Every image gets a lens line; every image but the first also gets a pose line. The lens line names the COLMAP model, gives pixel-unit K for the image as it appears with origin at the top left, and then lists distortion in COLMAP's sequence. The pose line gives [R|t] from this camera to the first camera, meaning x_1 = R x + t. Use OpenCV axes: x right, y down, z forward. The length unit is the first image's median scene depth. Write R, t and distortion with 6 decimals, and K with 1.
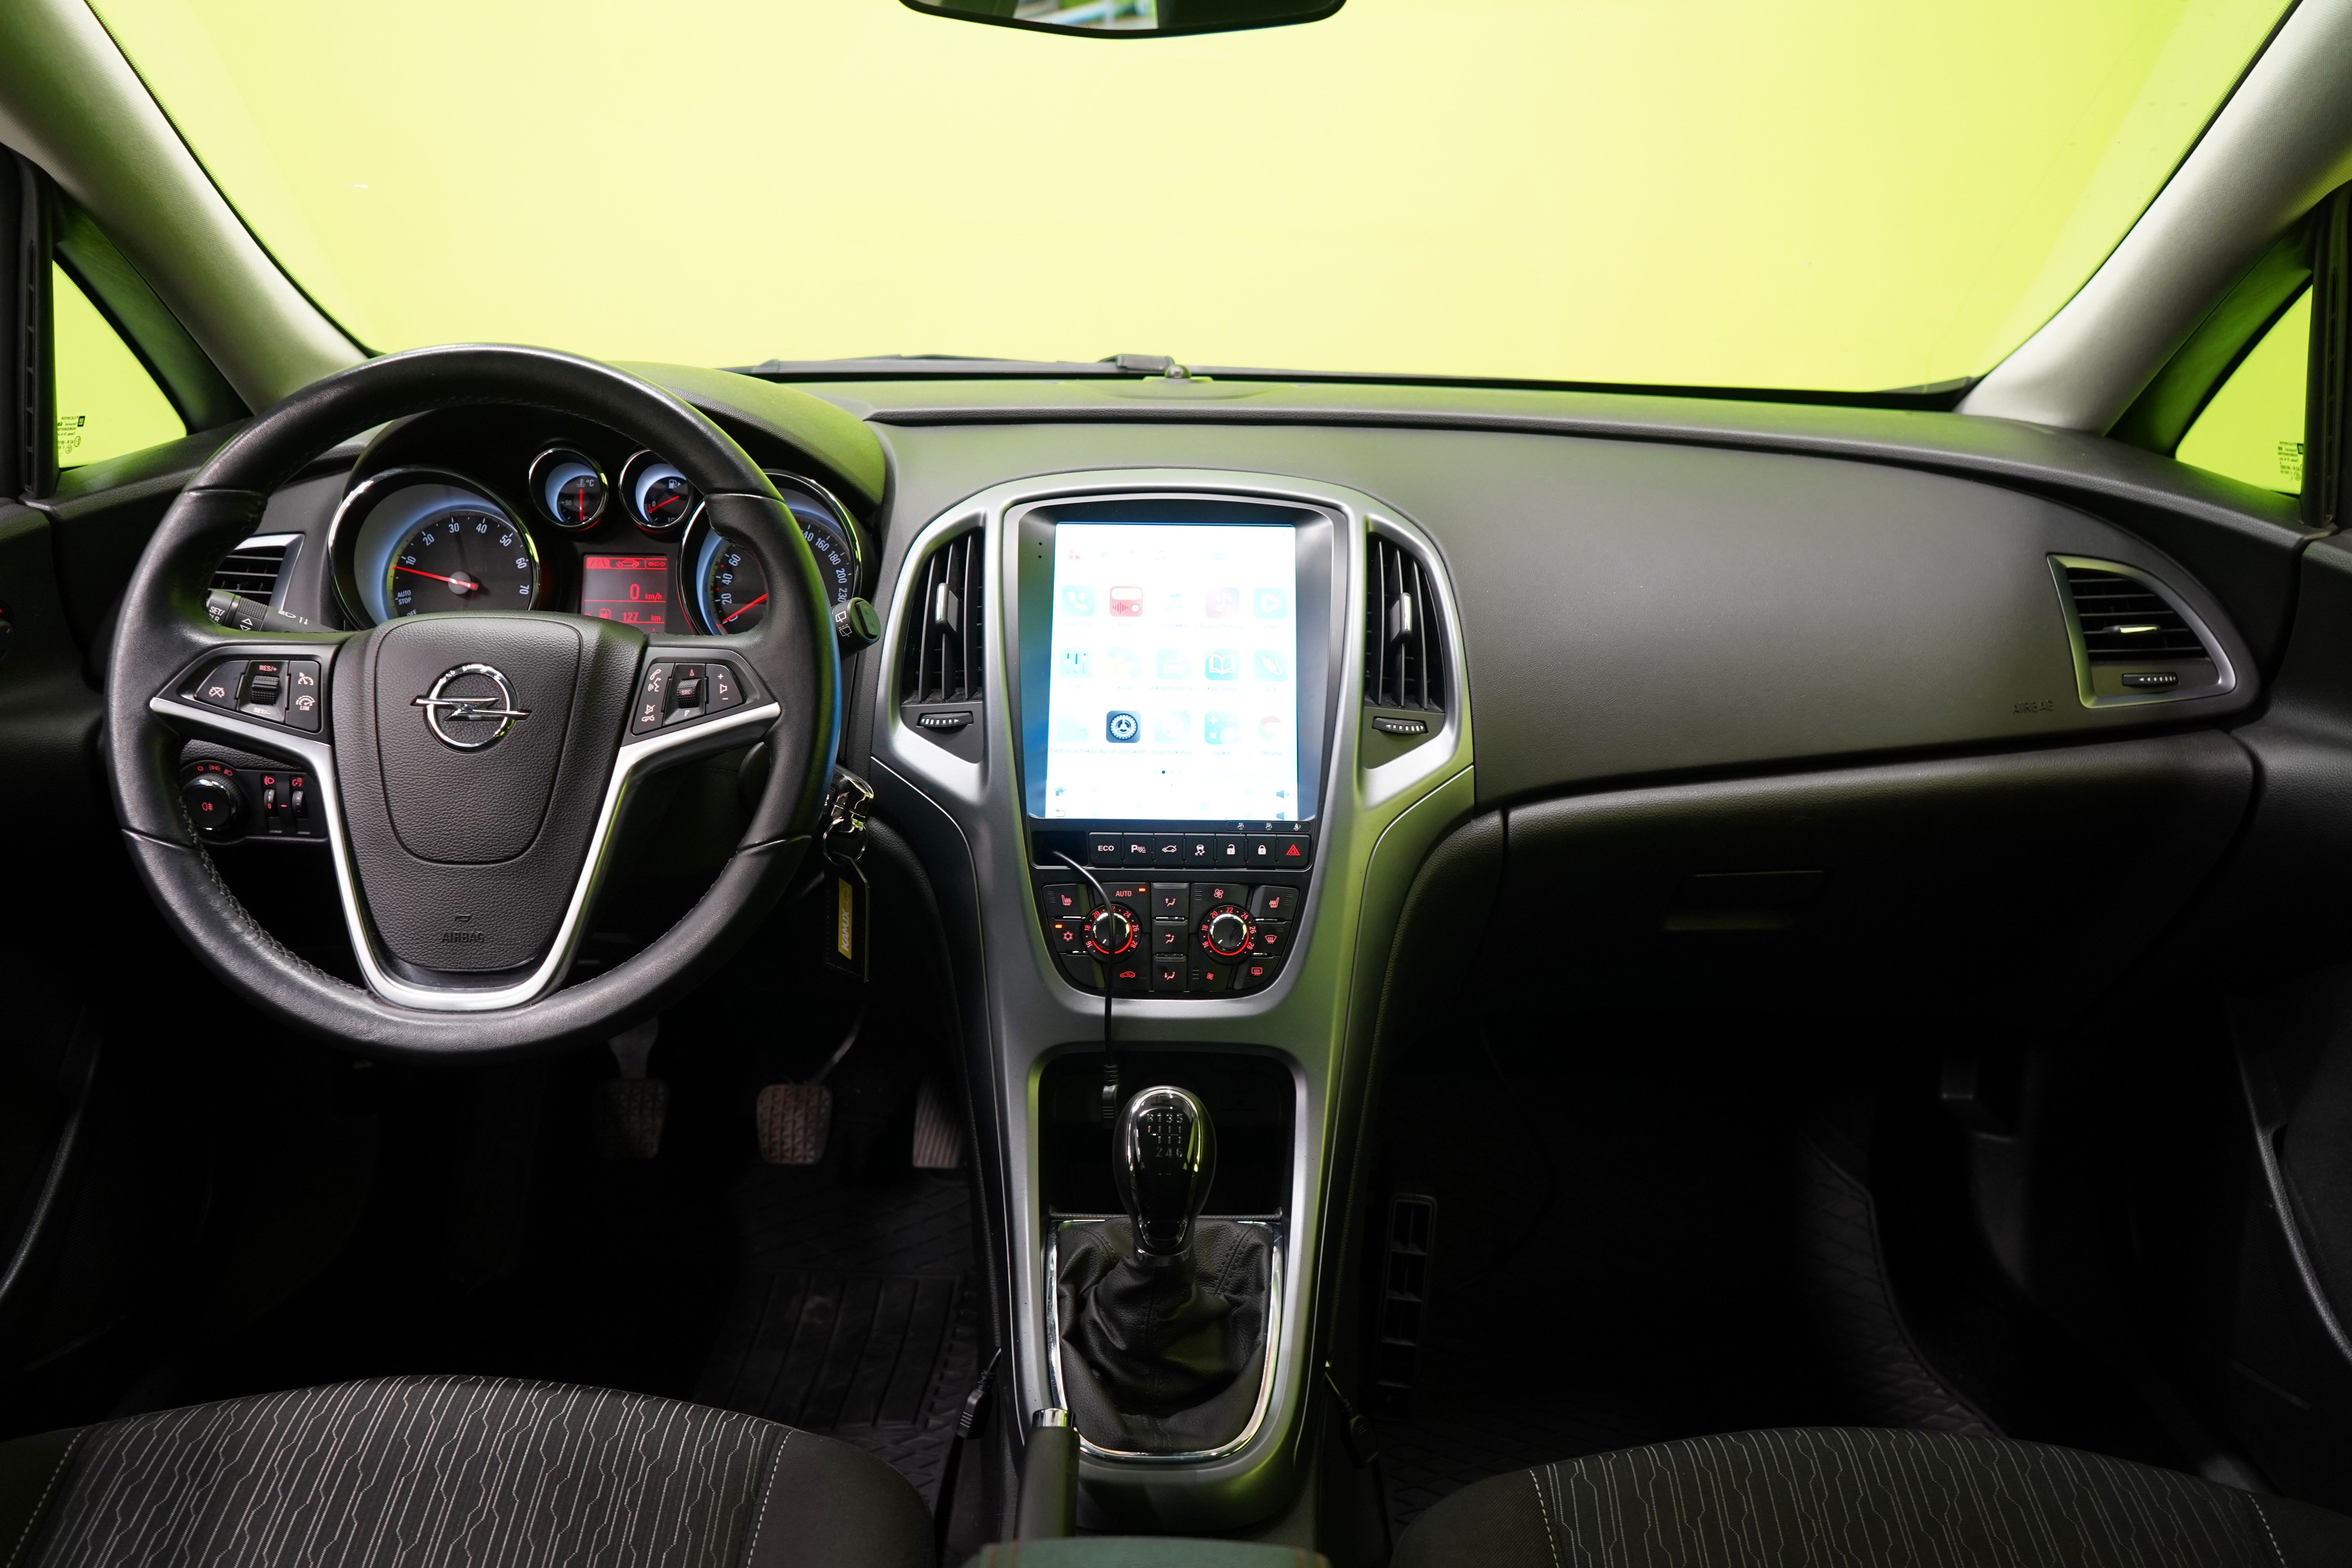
lens RADIAL K [[1895.2, 0, 1176.7], [0, 1895.2, 783.3], [0, 0, 1]] dist [0.003841, -0.016182]
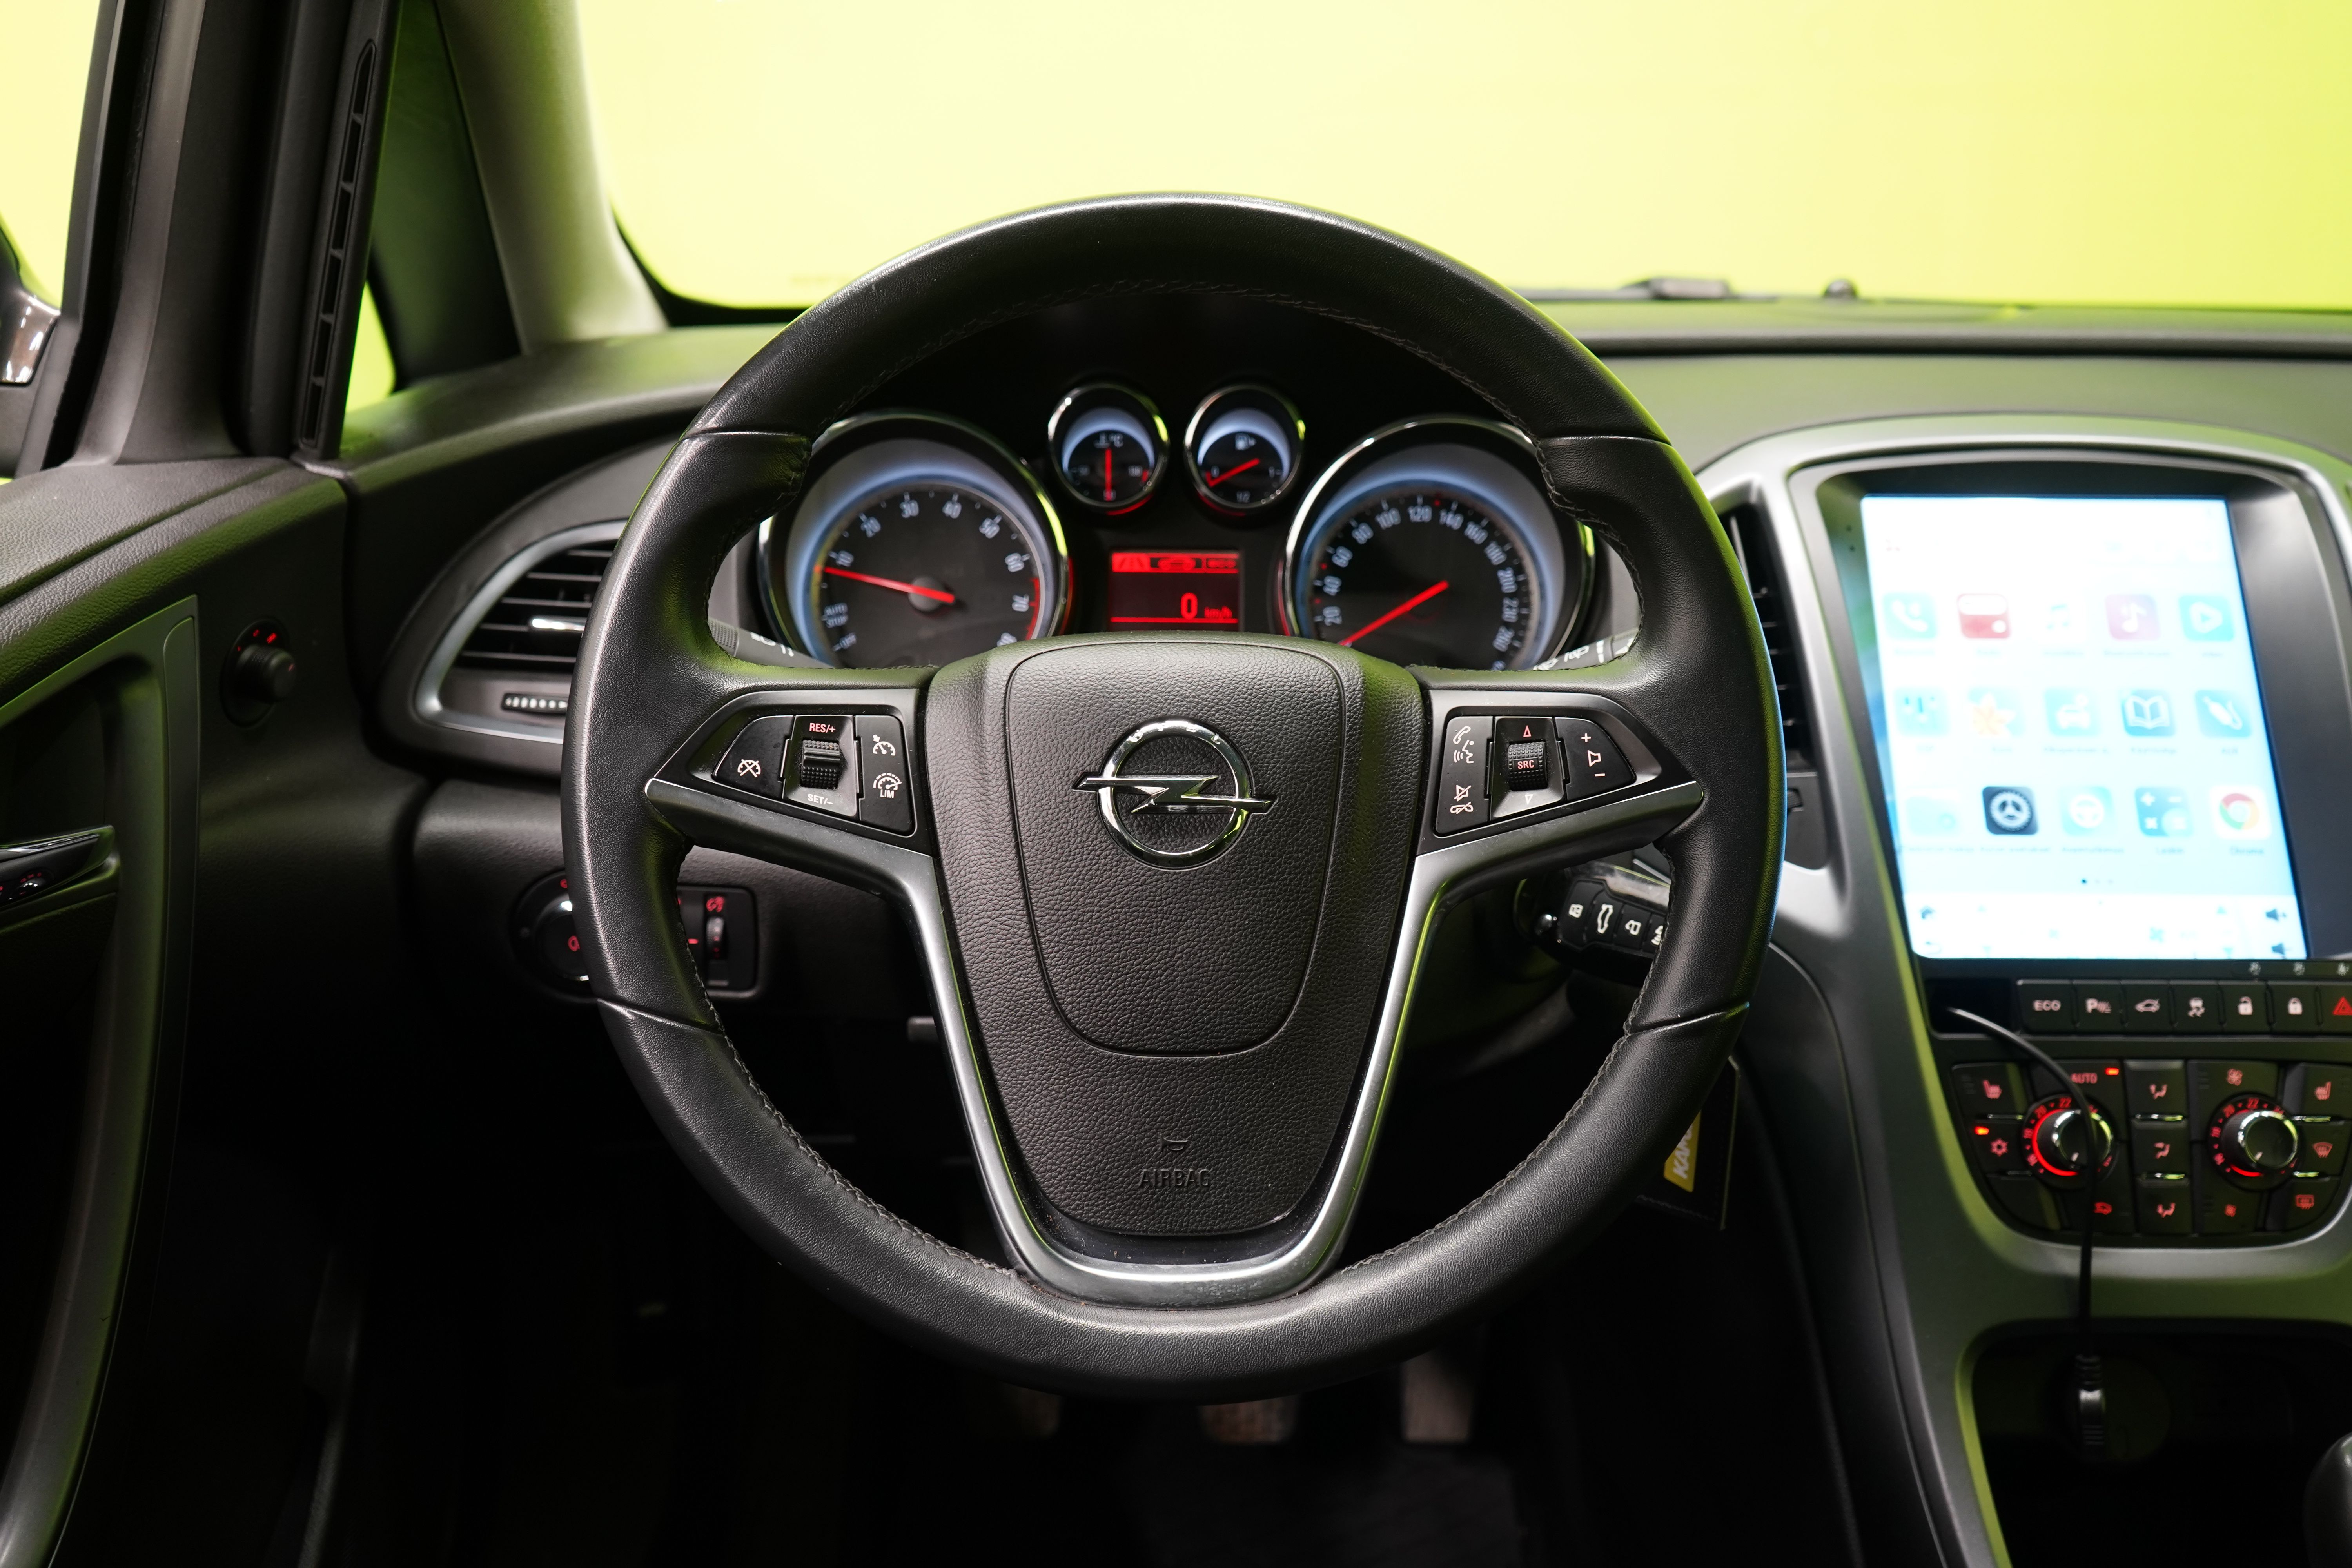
lens RADIAL K [[2239.7, 0, 1175.8], [0, 2239.7, 784.9], [0, 0, 1]] dist [0.001204, 0.000000]
pose [[0.999874, -0.004969, 0.015054, -0.339276], [0.005396, 0.999580, -0.028465, -0.019397], [-0.014907, 0.028542, 0.999481, 0.258604]]
